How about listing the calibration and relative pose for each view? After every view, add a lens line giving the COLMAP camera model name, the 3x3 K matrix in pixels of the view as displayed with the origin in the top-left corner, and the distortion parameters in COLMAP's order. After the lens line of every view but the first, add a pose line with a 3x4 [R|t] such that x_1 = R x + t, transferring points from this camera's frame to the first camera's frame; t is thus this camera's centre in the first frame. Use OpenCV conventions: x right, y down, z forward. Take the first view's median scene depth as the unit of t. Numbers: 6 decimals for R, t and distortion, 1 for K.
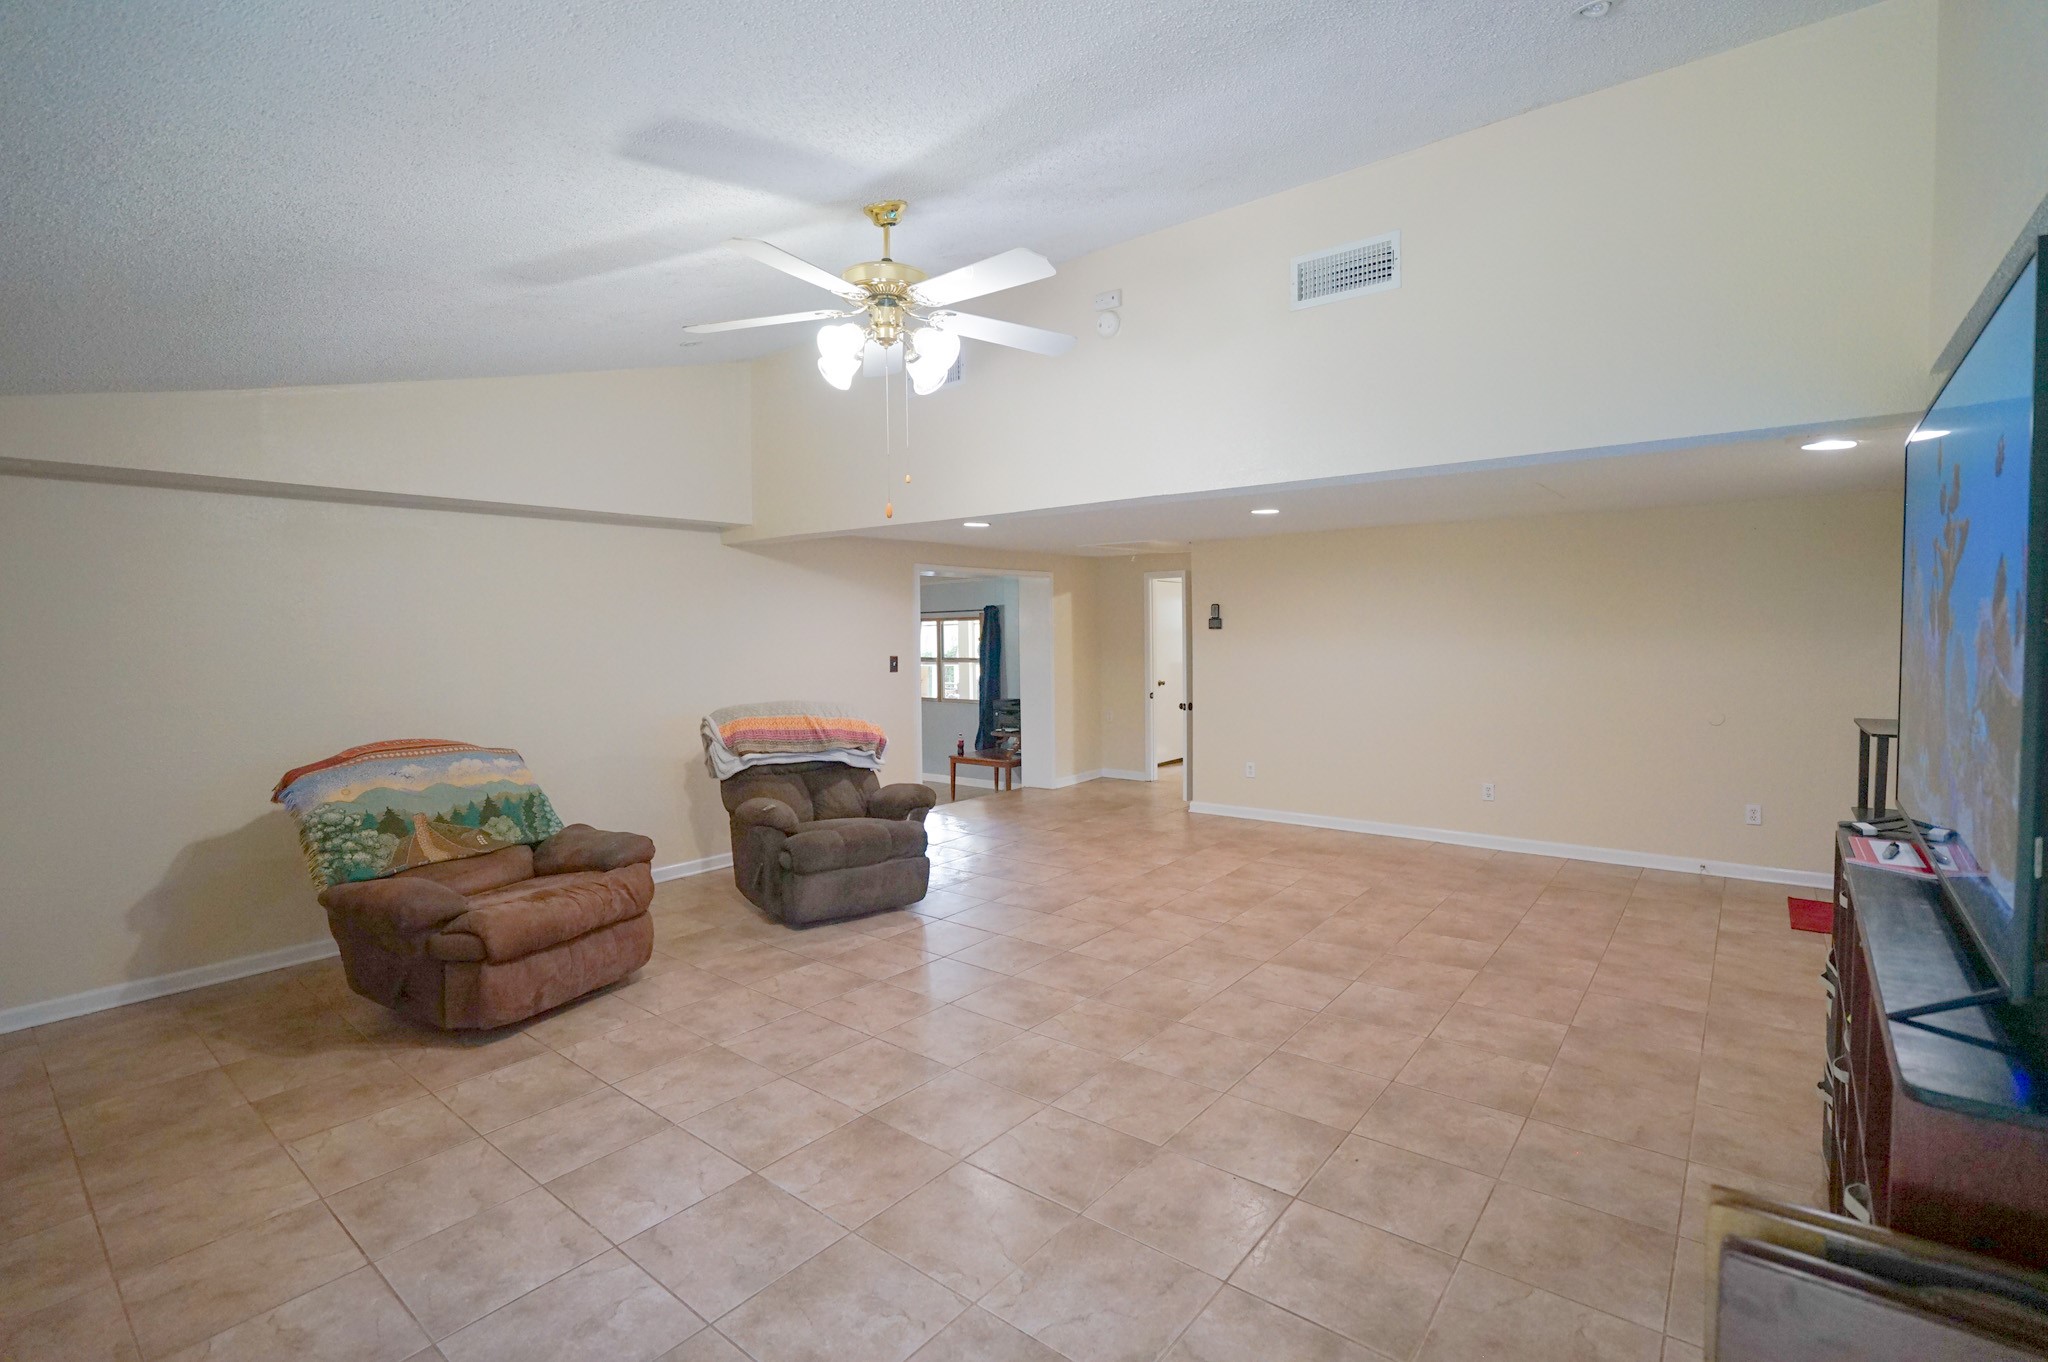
lens RADIAL K [[938.2, 0, 1022.5], [0, 938.2, 680.4], [0, 0, 1]] dist [-0.022737, 0.004086]
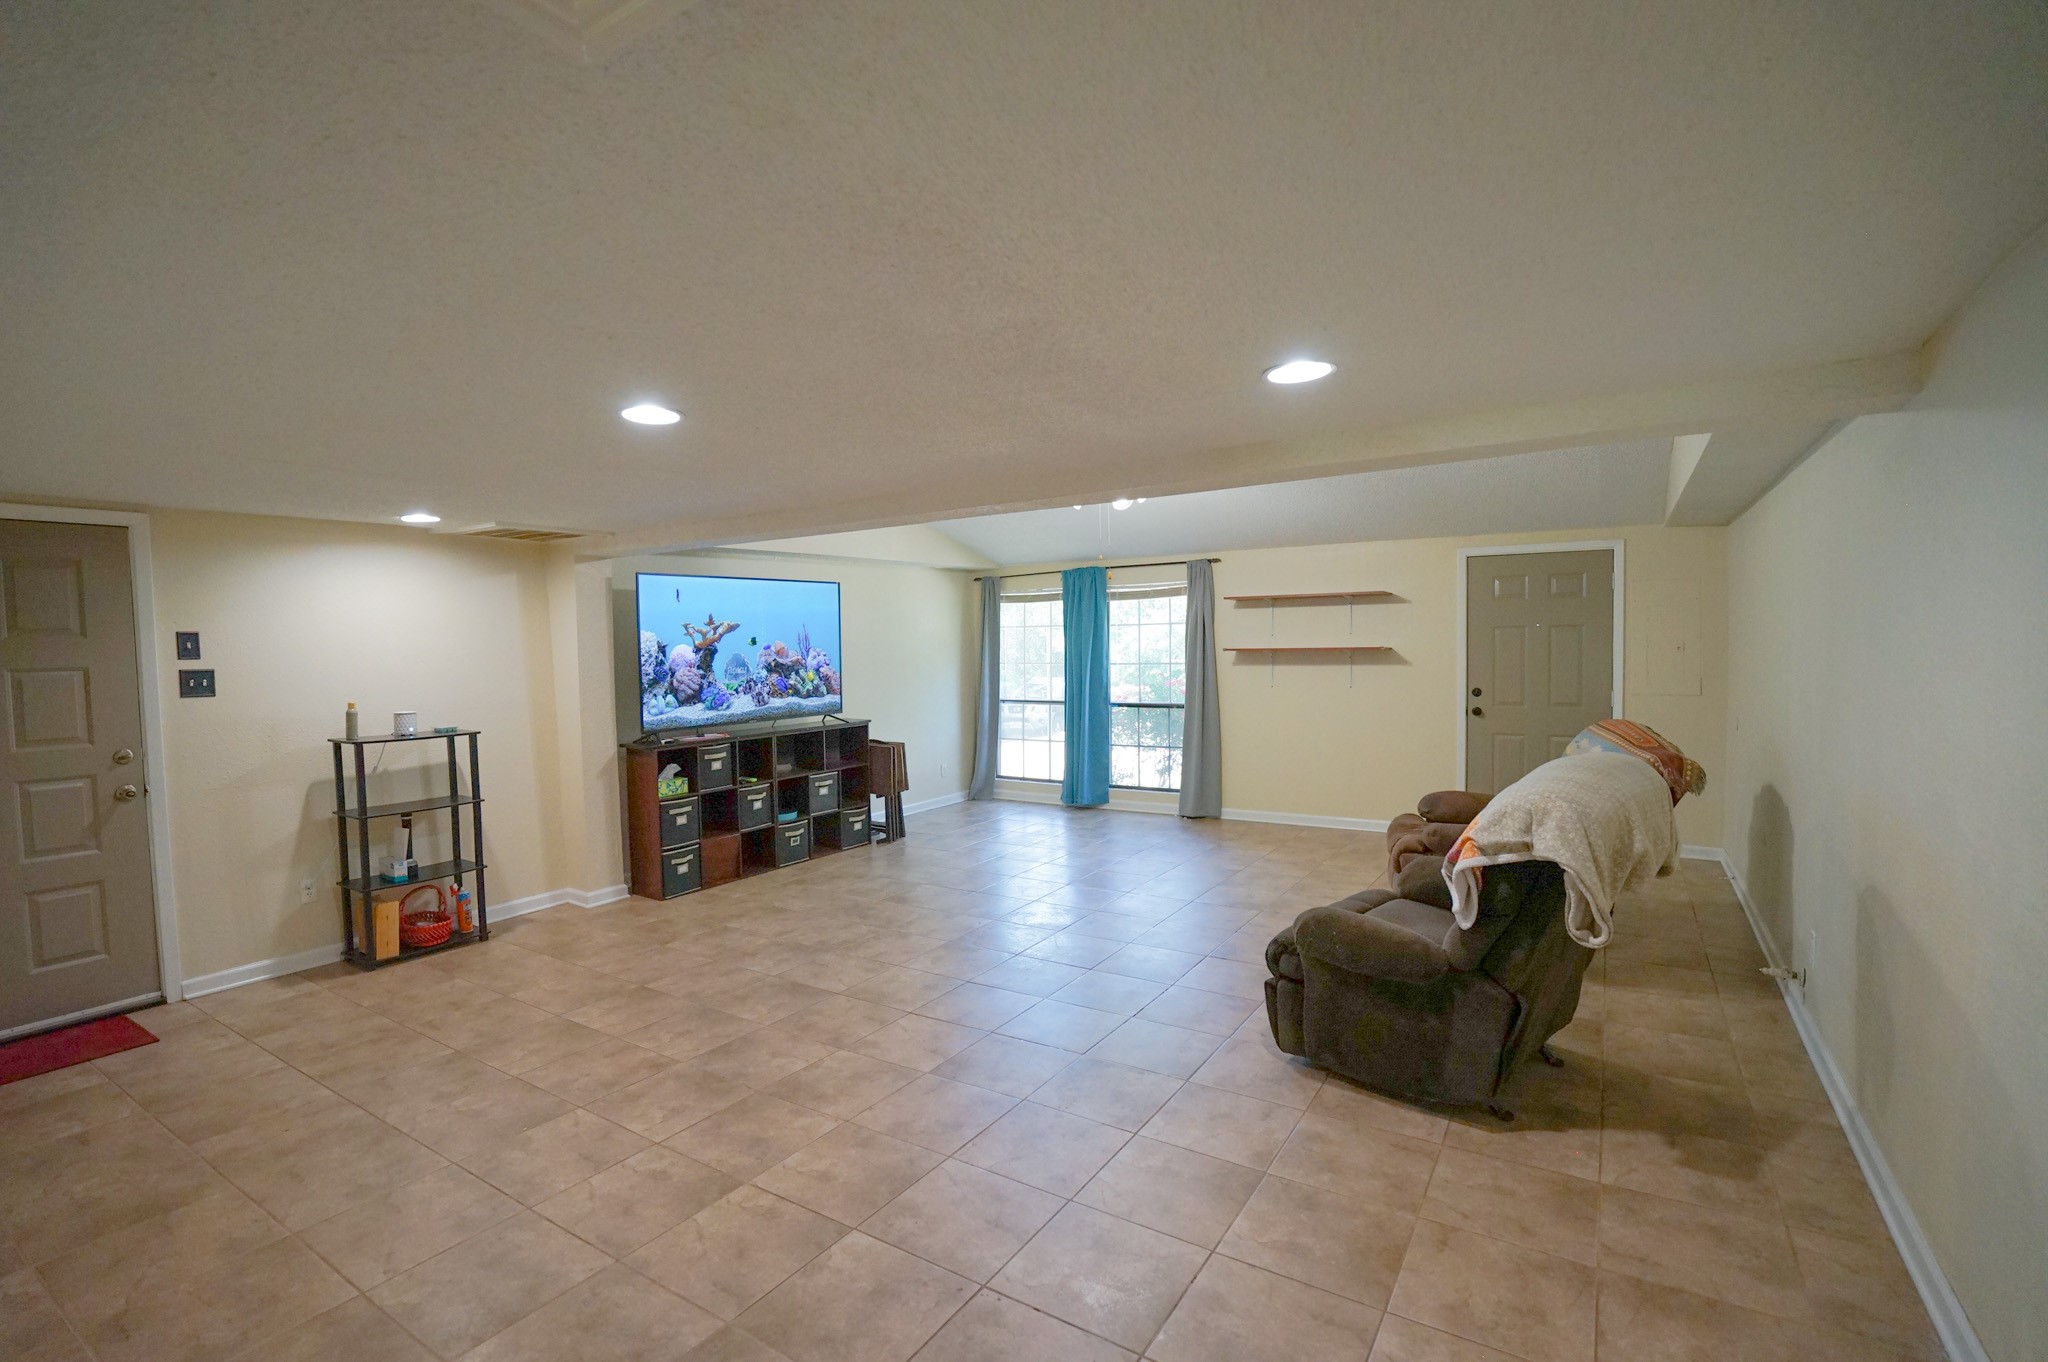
lens RADIAL K [[938.2, 0, 1018.9], [0, 938.2, 688.2], [0, 0, 1]] dist [-0.022737, 0.004086]
pose [[-0.993882, 0.040017, -0.102944, 0.157310], [0.029468, 0.994346, 0.102021, -0.102863], [0.106444, 0.098363, -0.989441, 1.904654]]
